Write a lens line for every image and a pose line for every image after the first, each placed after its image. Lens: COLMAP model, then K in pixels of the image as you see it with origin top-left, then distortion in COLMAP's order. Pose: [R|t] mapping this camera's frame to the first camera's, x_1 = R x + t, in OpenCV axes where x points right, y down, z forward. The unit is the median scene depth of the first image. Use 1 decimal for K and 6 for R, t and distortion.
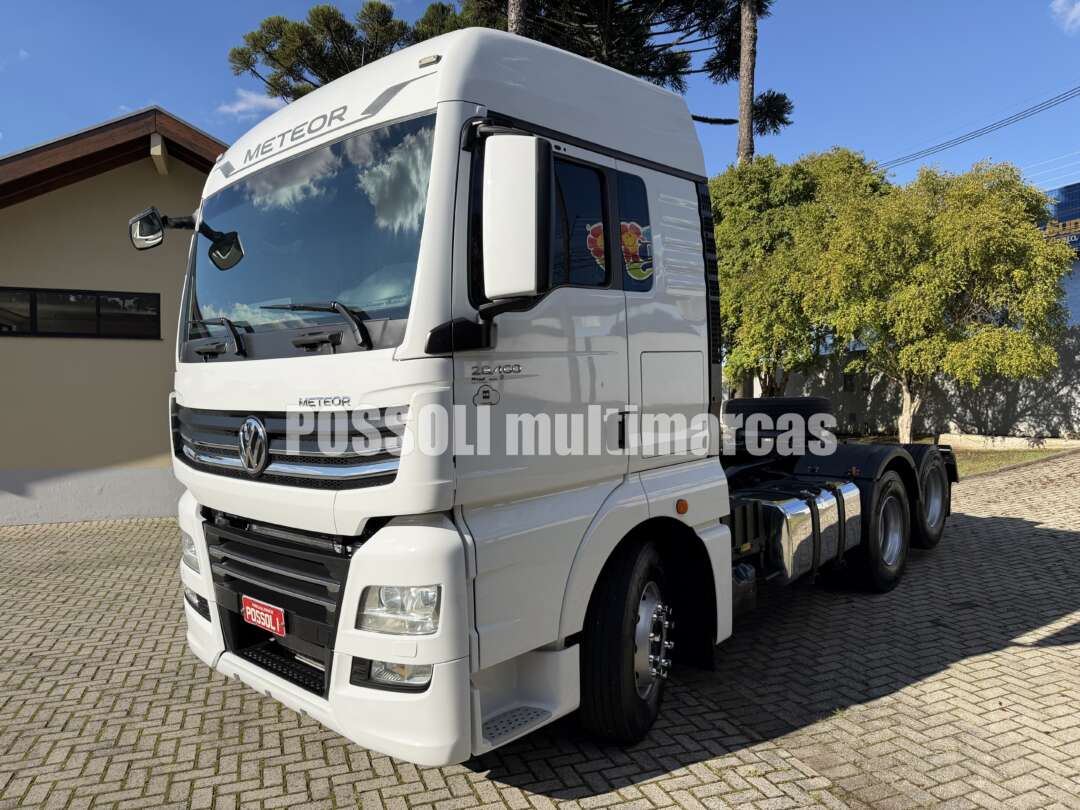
lens RADIAL K [[760.8, 0, 540.0], [0, 760.8, 405.0], [0, 0, 1]] dist [0.002954, -0.002486]
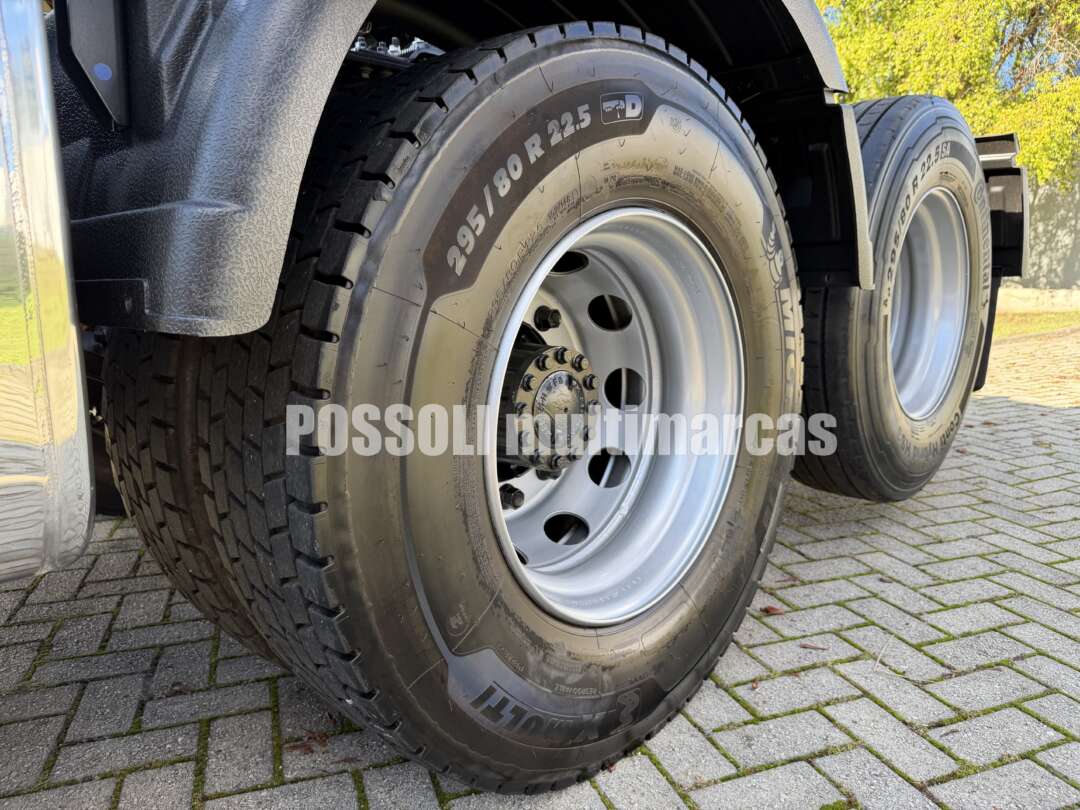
lens RADIAL K [[759.7, 0, 542.4], [0, 759.7, 411.5], [0, 0, 1]] dist [0.012703, -0.014398]
pose [[0.999654, 0.014113, -0.022180, 0.208224], [-0.010569, 0.988252, 0.152470, 0.061039], [0.024071, -0.152183, 0.988059, 0.390773]]
